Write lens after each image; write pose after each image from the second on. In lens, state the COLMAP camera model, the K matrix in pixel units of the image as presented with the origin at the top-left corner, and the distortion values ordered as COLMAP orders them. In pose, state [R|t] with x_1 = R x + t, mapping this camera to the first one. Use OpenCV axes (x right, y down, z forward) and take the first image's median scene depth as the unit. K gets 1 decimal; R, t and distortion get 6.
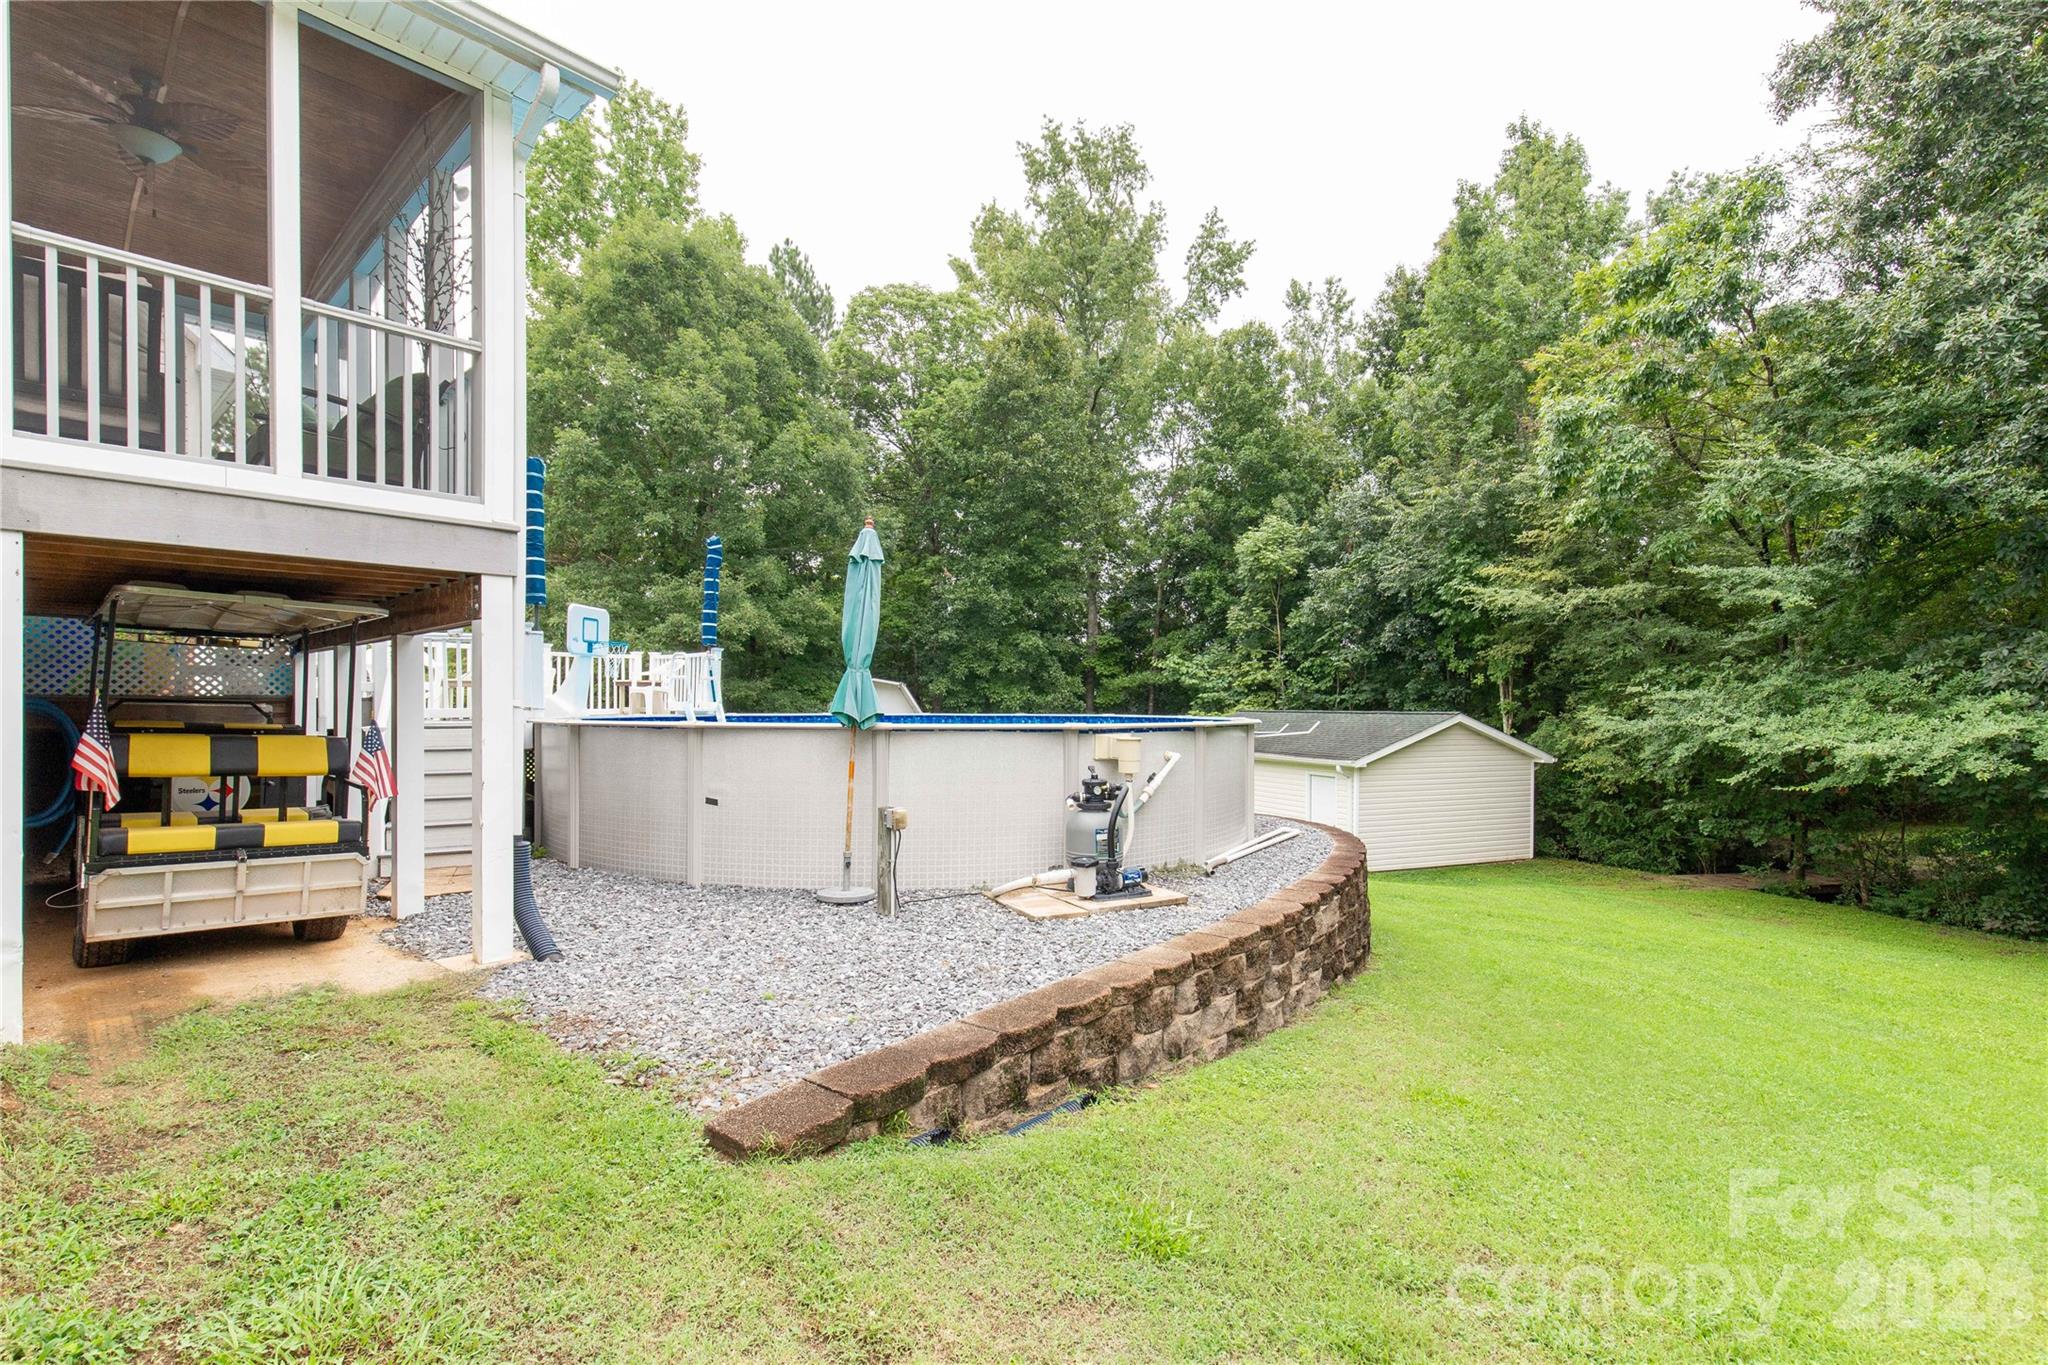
lens RADIAL K [[929.3, 0, 968.9], [0, 929.3, 705.9], [0, 0, 1]] dist [0.000934, 0.000069]
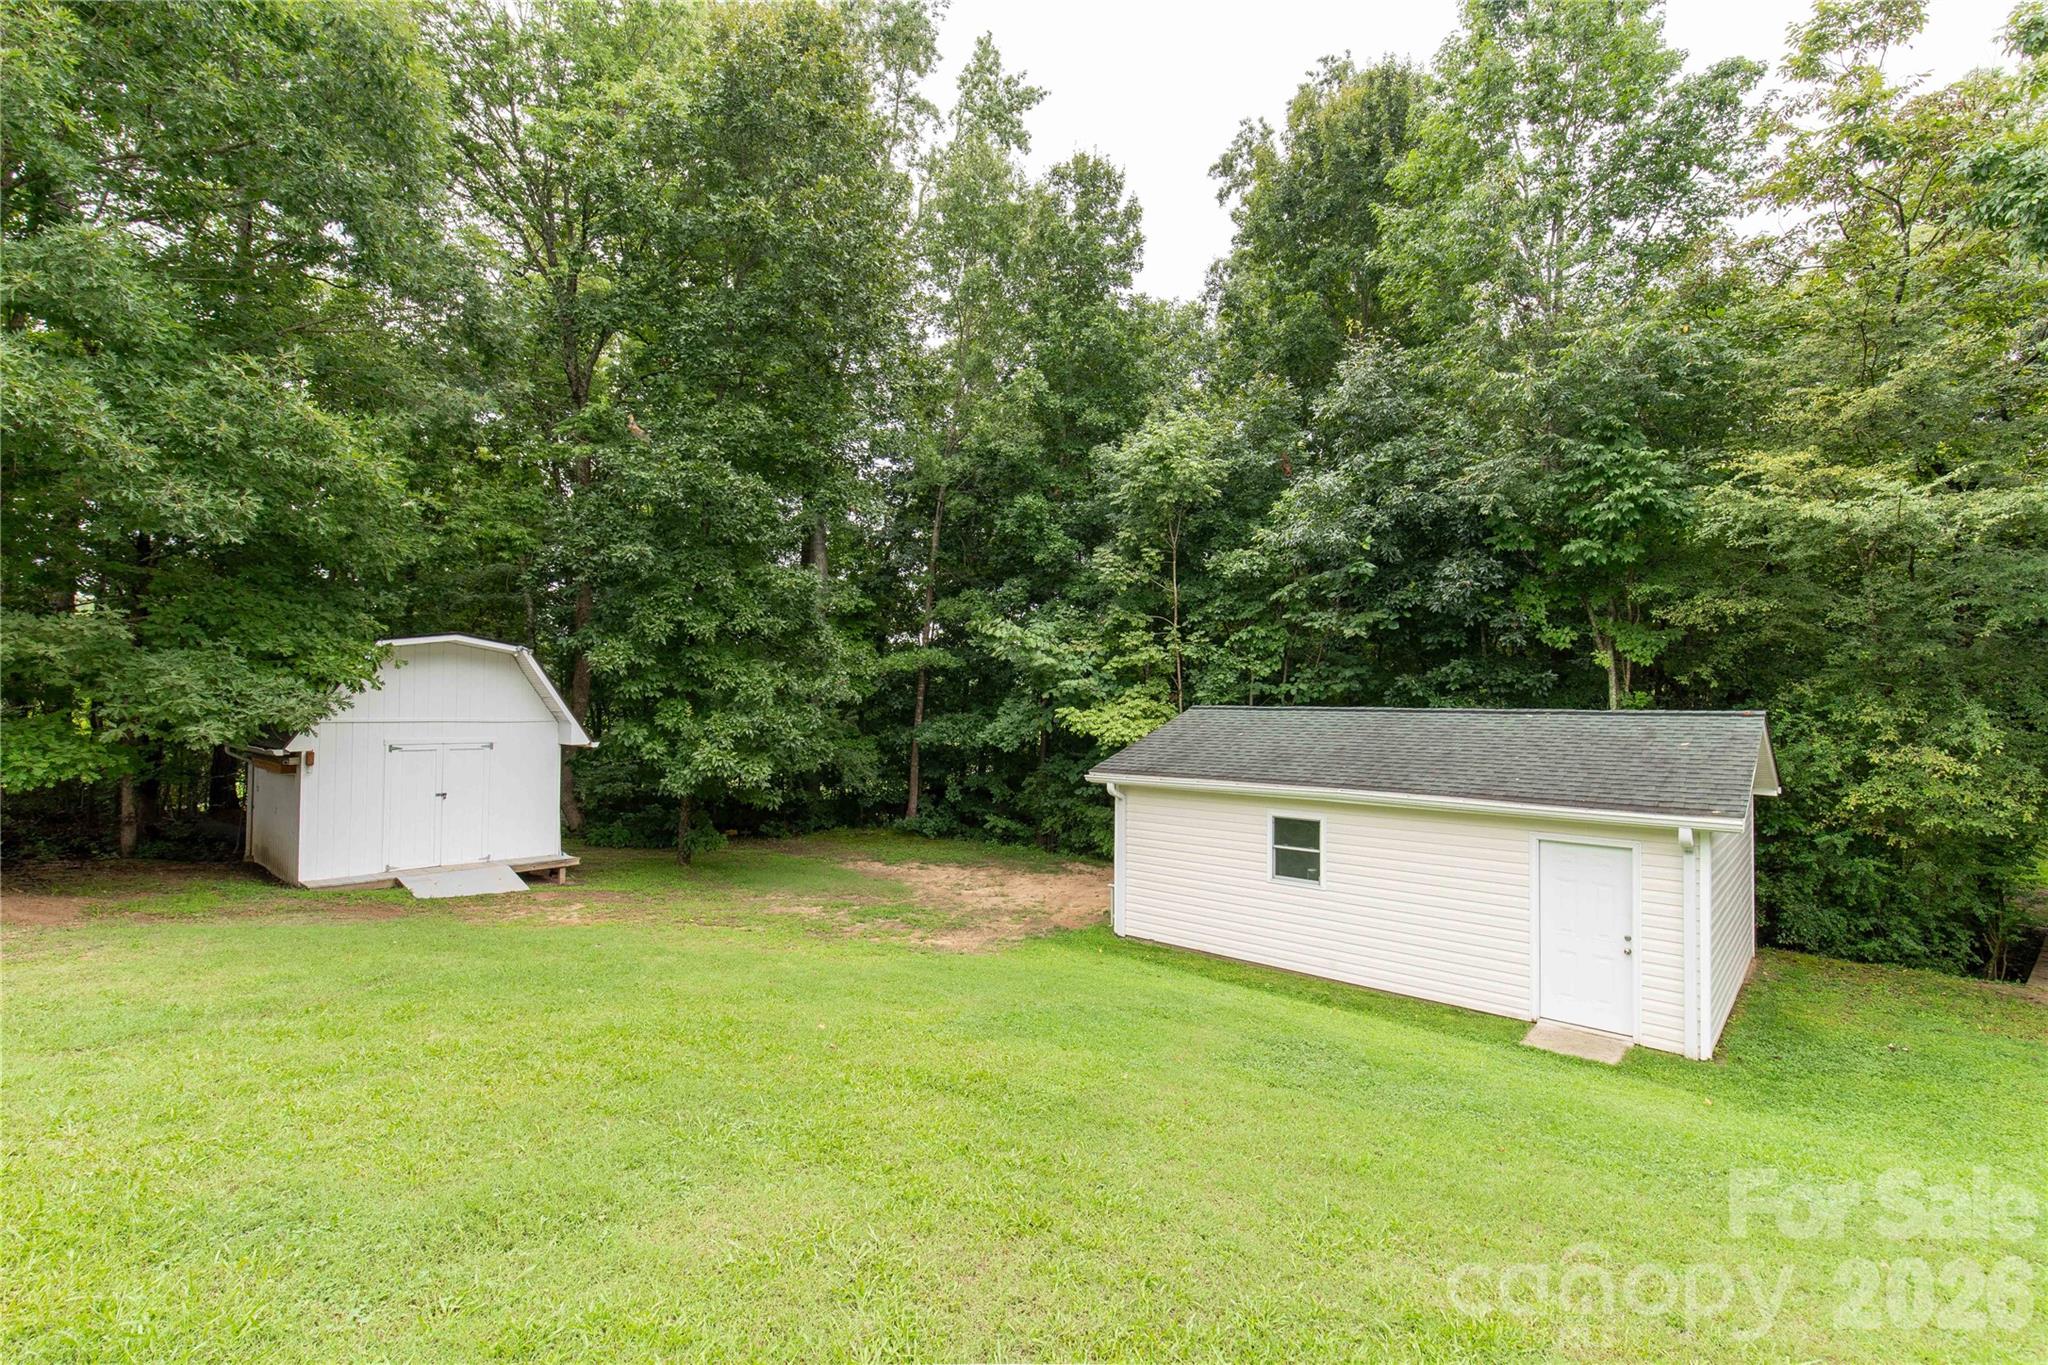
lens RADIAL K [[919.6, 0, 1016.9], [0, 919.6, 691.4], [0, 0, 1]] dist [0.003815, 0.000738]
pose [[0.890361, 0.011757, 0.455104, -0.062048], [-0.005687, 0.999876, -0.014704, 0.003686], [-0.455221, 0.010503, 0.890317, 0.464943]]
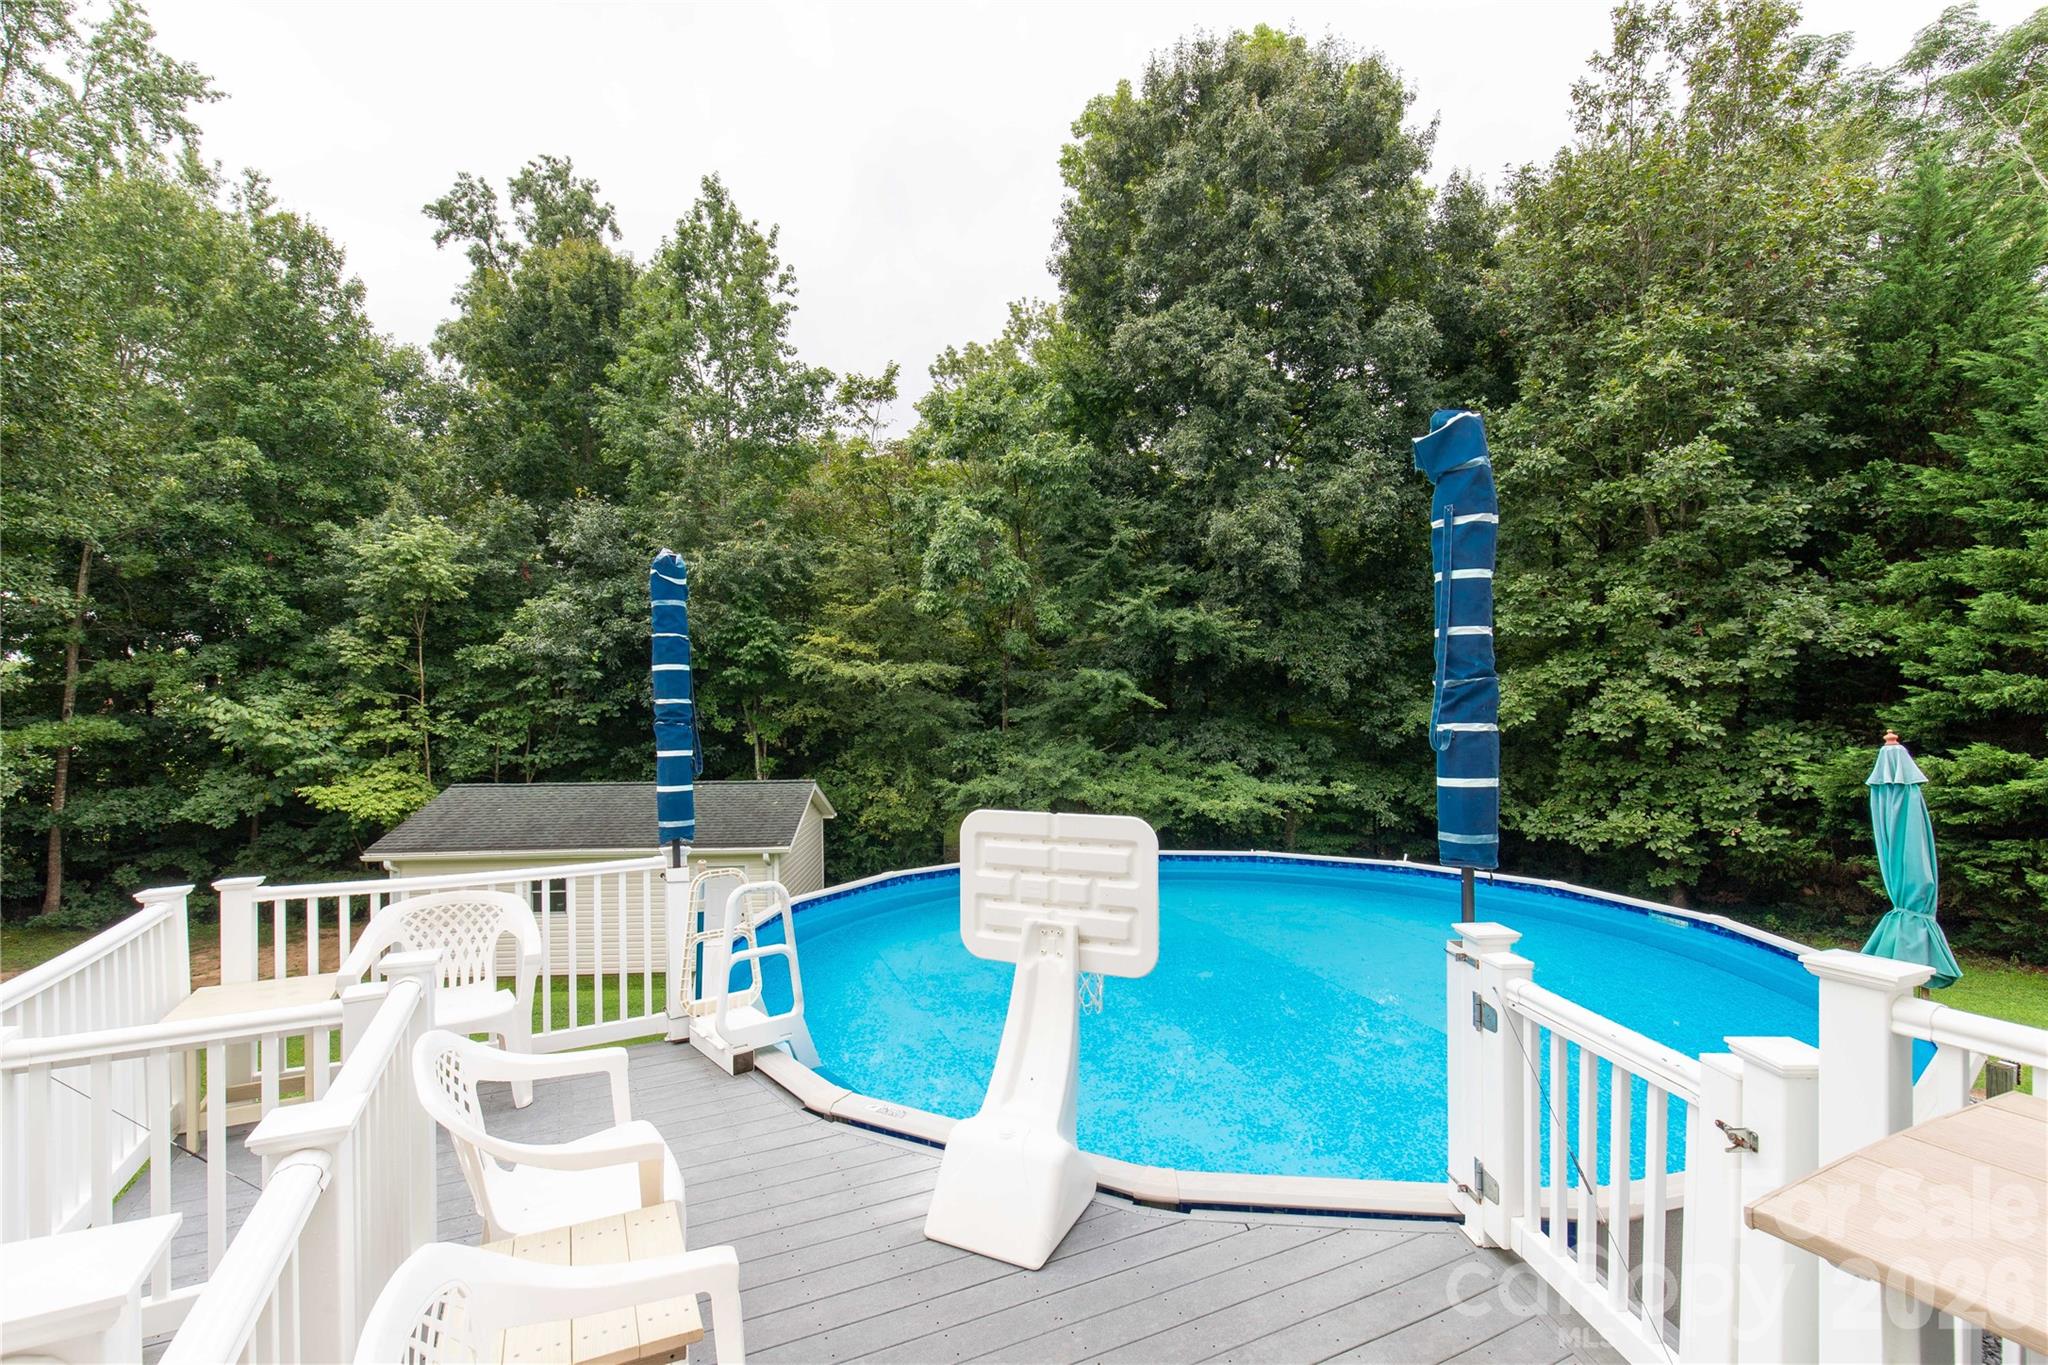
lens RADIAL K [[946.2, 0, 1028.4], [0, 946.2, 709.3], [0, 0, 1]] dist [0.001961, -0.000519]
pose [[0.303547, -0.014470, 0.952707, -0.239100], [0.013507, 0.999850, 0.010882, -0.049432], [-0.952721, 0.009565, 0.303697, 0.302971]]
